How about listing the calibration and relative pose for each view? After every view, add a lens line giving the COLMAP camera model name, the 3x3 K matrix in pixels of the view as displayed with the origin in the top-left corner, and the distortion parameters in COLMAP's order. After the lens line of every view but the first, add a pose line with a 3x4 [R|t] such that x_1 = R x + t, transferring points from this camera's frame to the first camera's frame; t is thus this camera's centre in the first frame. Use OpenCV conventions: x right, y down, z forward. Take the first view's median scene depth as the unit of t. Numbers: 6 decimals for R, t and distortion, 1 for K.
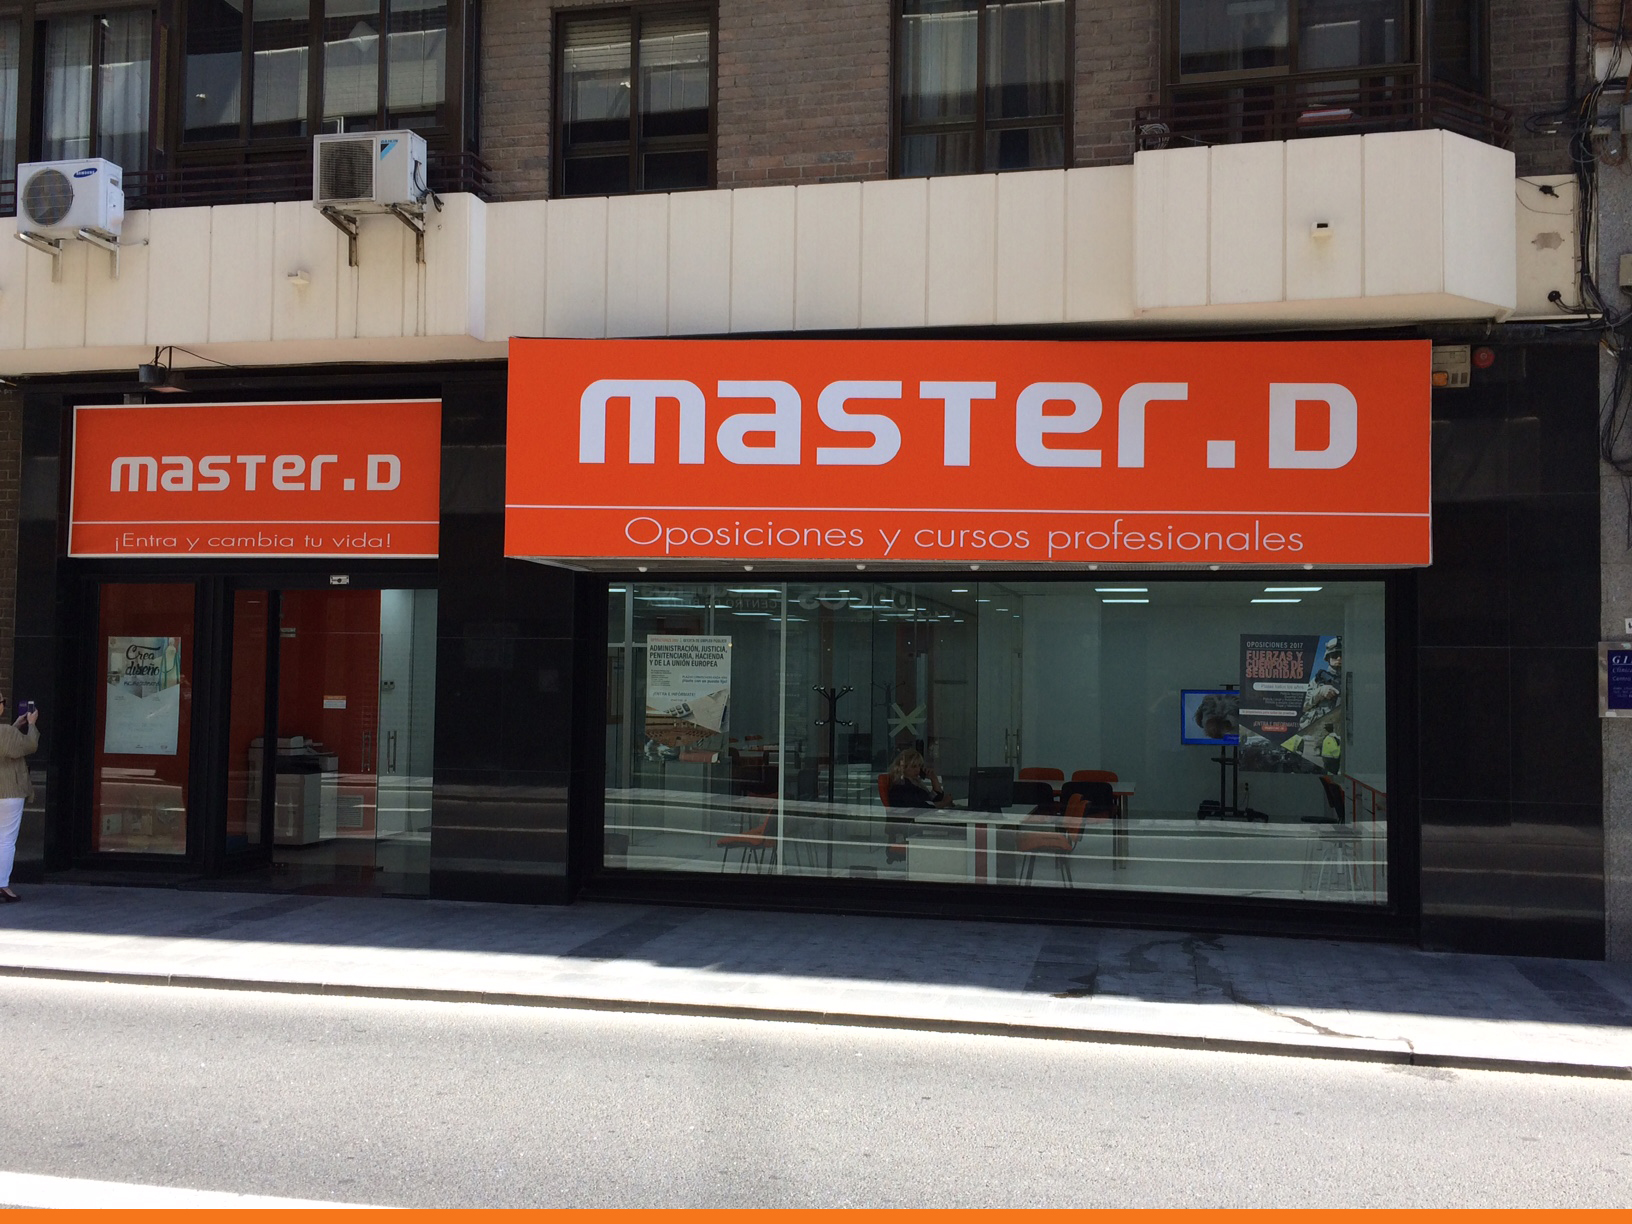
lens RADIAL K [[1515.8, 0, 816.0], [0, 1515.8, 612.0], [0, 0, 1]] dist [0.064205, -0.080784]
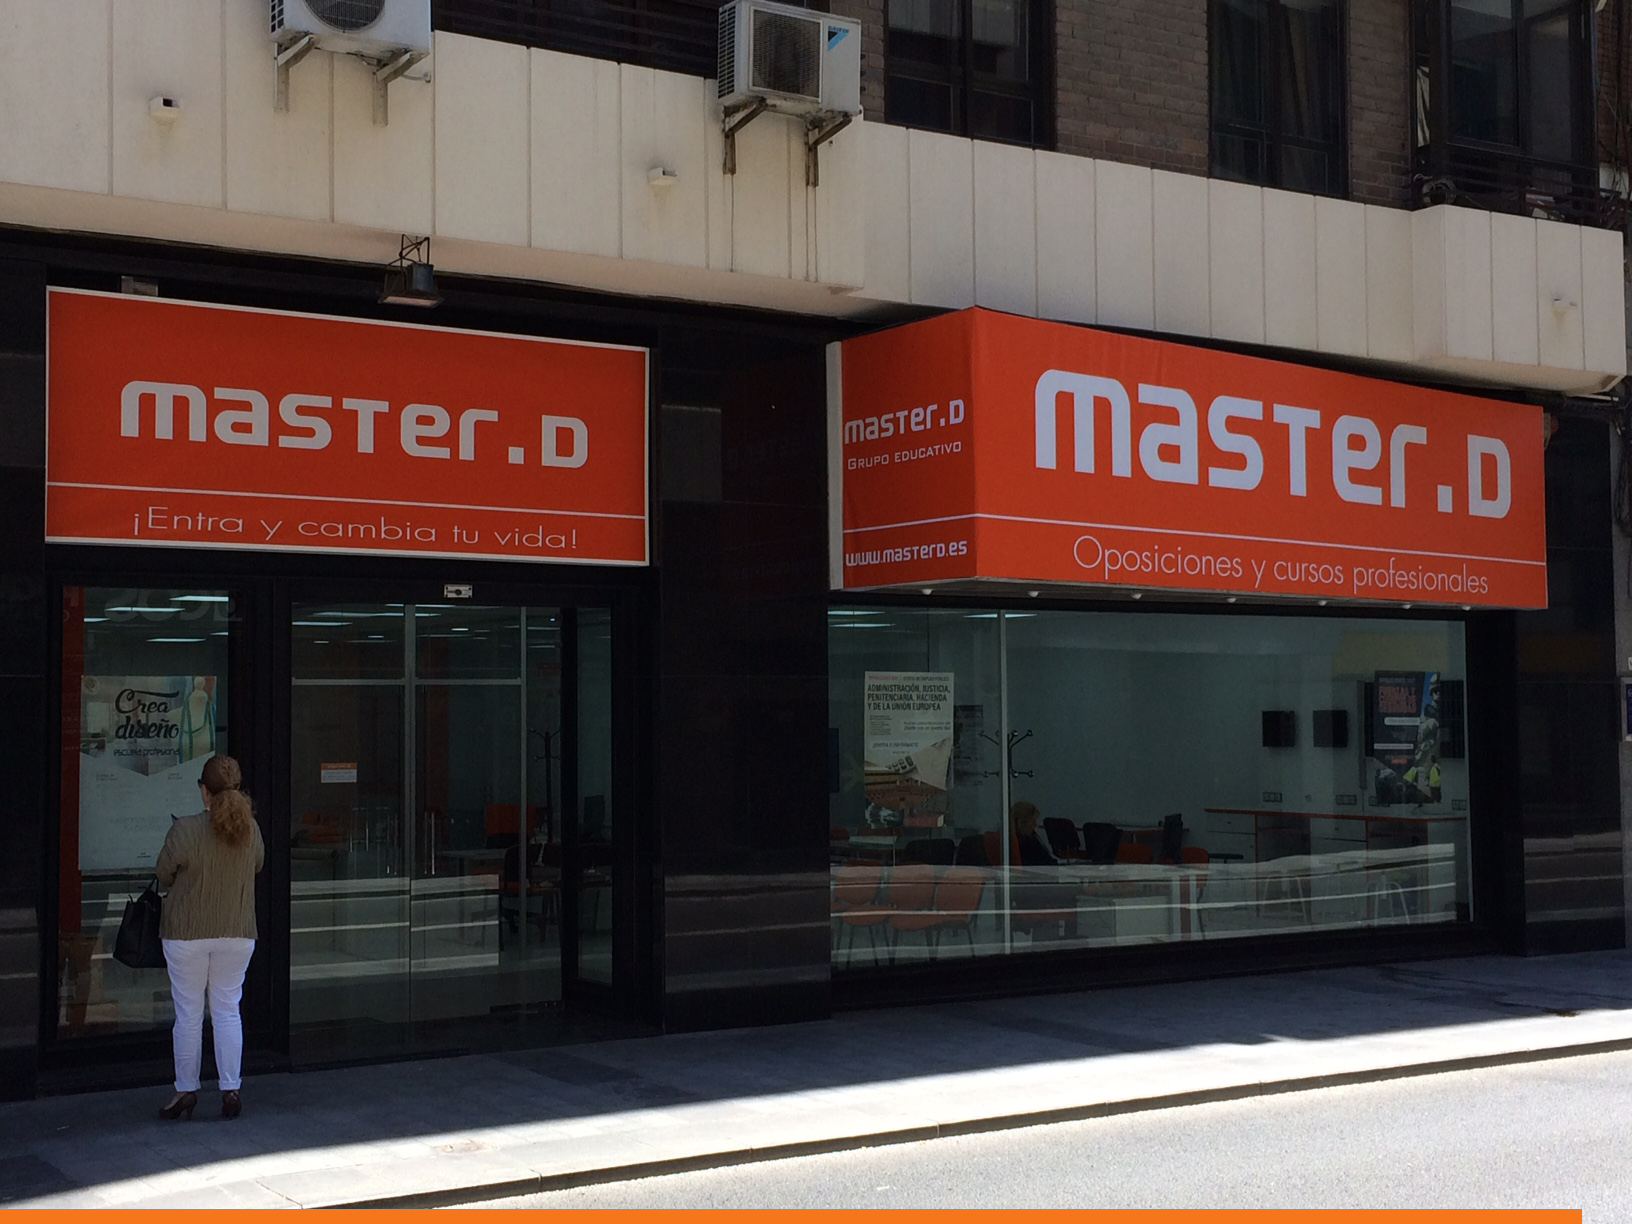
lens RADIAL K [[2192.1, 0, 816.0], [0, 2192.1, 612.0], [0, 0, 1]] dist [0.026330, 0.041568]
pose [[0.708016, 0.016128, 0.706012, -0.995256], [-0.014380, 0.999861, -0.008420, -0.006534], [-0.706050, -0.004192, 0.708149, 0.214652]]
